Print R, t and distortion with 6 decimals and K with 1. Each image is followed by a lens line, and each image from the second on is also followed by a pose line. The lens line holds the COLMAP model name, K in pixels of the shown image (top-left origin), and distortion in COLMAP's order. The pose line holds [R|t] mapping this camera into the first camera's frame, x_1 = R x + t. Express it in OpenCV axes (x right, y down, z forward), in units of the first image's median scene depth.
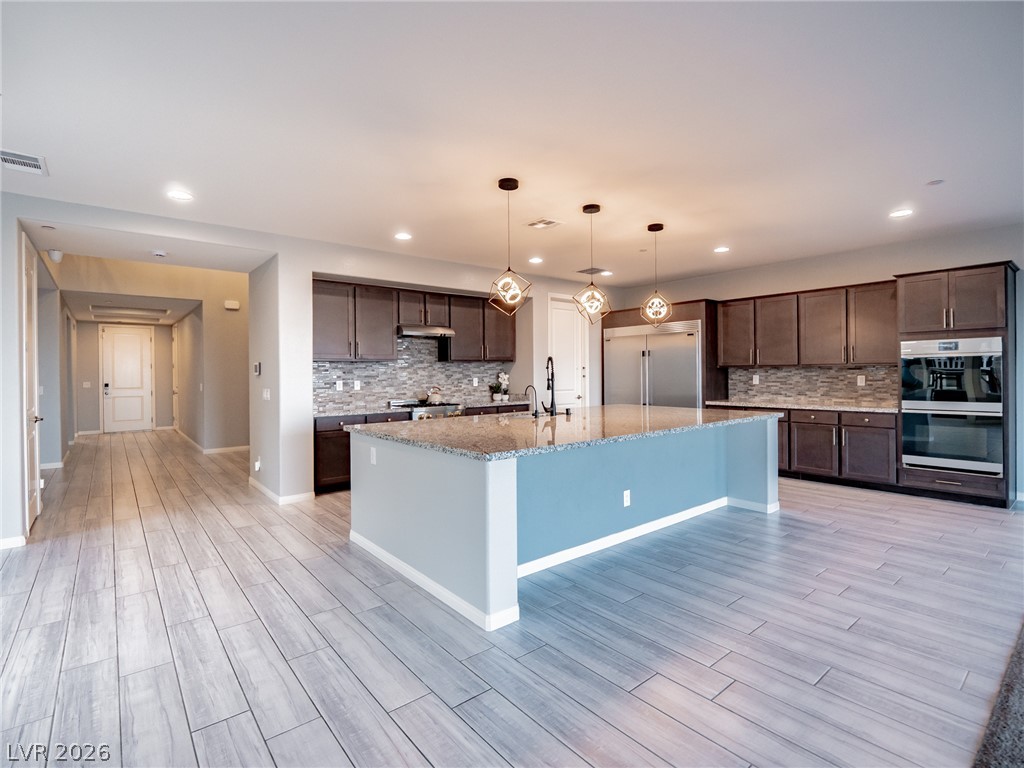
lens RADIAL K [[498.4, 0, 513.9], [0, 498.4, 377.5], [0, 0, 1]] dist [-0.011495, -0.001278]
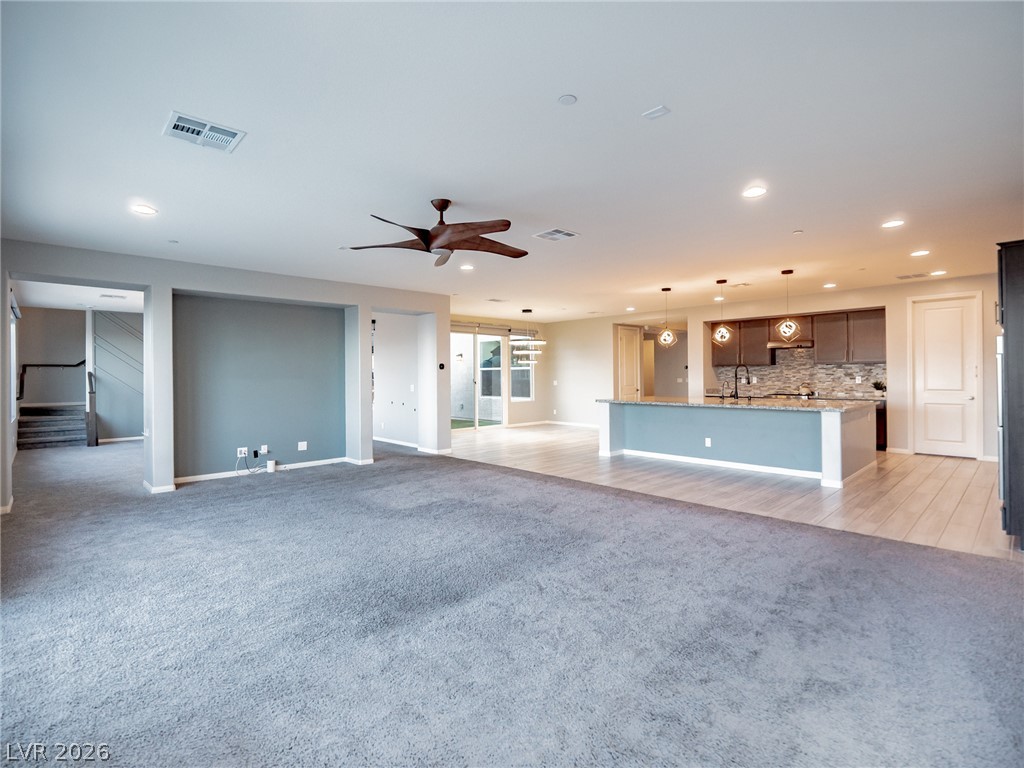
lens RADIAL K [[498.4, 0, 512.6], [0, 498.4, 378.9], [0, 0, 1]] dist [-0.011495, -0.001278]
pose [[0.071668, 0.016418, -0.997293, 1.263734], [0.001461, 0.999862, 0.016565, -0.016375], [0.997427, -0.002645, 0.071634, 0.085770]]
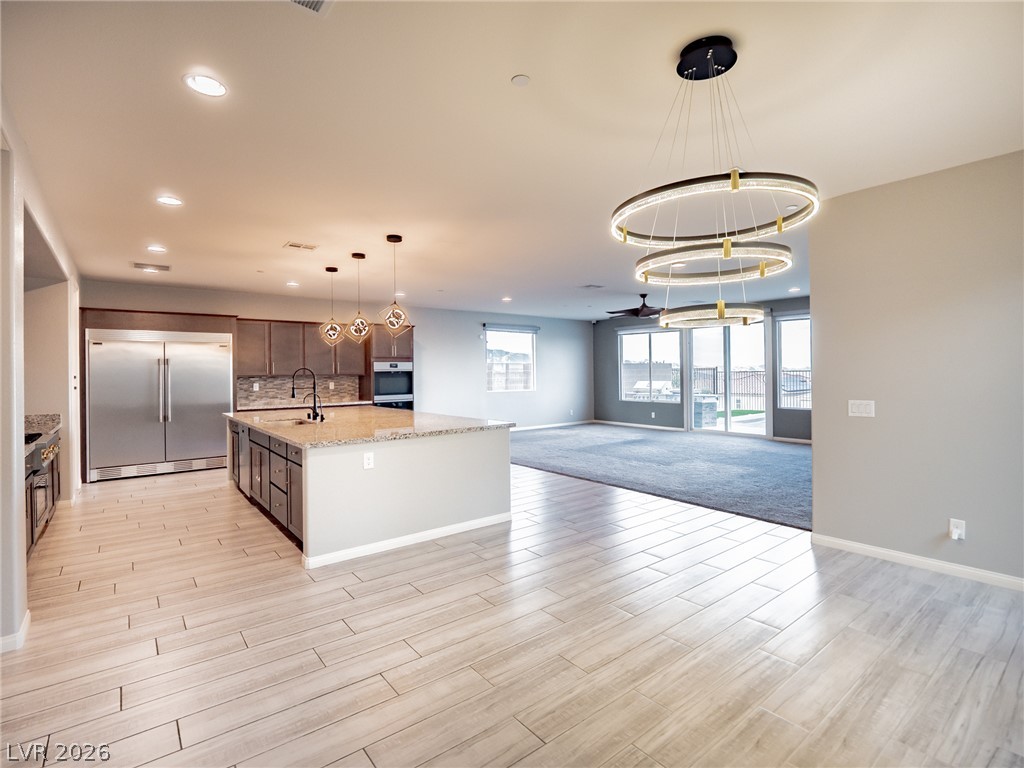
lens RADIAL K [[498.4, 0, 511.5], [0, 498.4, 376.0], [0, 0, 1]] dist [-0.011495, -0.001278]
pose [[0.025196, 0.002654, 0.999679, -0.764905], [0.018611, 0.999822, -0.003123, -0.007549], [-0.999509, 0.018683, 0.025142, 0.382310]]
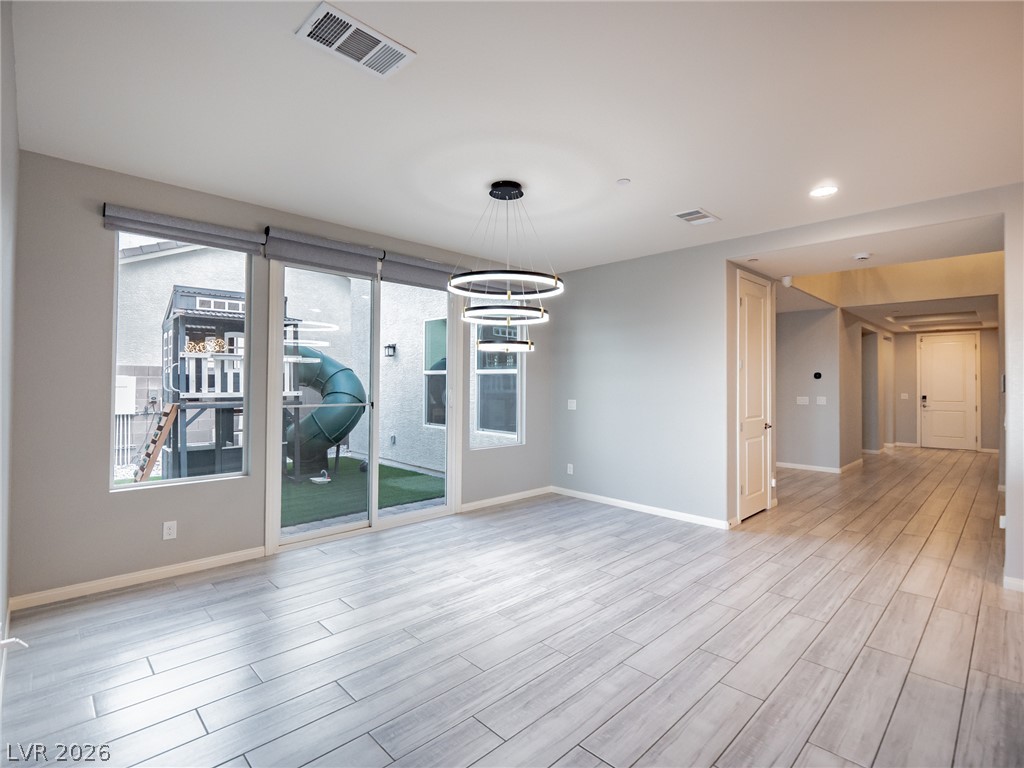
lens RADIAL K [[498.4, 0, 513.3], [0, 498.4, 377.8], [0, 0, 1]] dist [-0.011495, -0.001278]
pose [[0.089646, -0.000869, -0.995973, 0.104458], [-0.017142, 0.999850, -0.002415, -0.011230], [0.995826, 0.017290, 0.089618, 0.220558]]
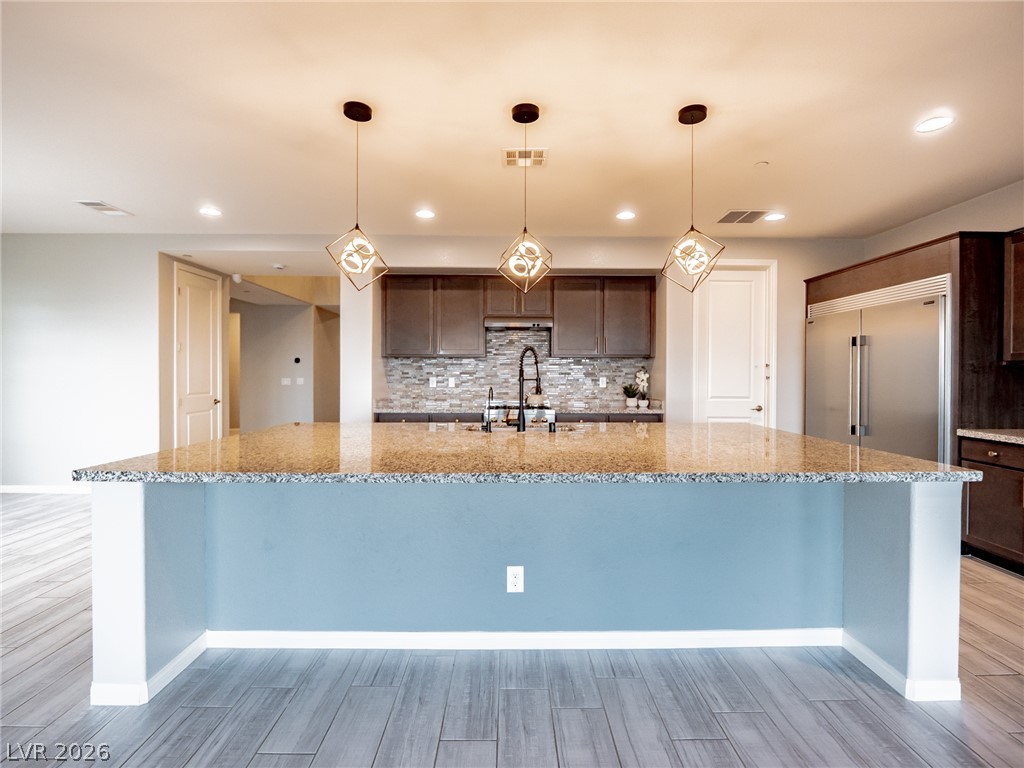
lens RADIAL K [[498.4, 0, 511.3], [0, 498.4, 380.5], [0, 0, 1]] dist [-0.011495, -0.001278]
pose [[0.778440, 0.021460, -0.627352, 0.370275], [-0.016655, 0.999770, 0.013533, -0.002555], [0.627498, -0.000086, 0.778618, 0.331184]]
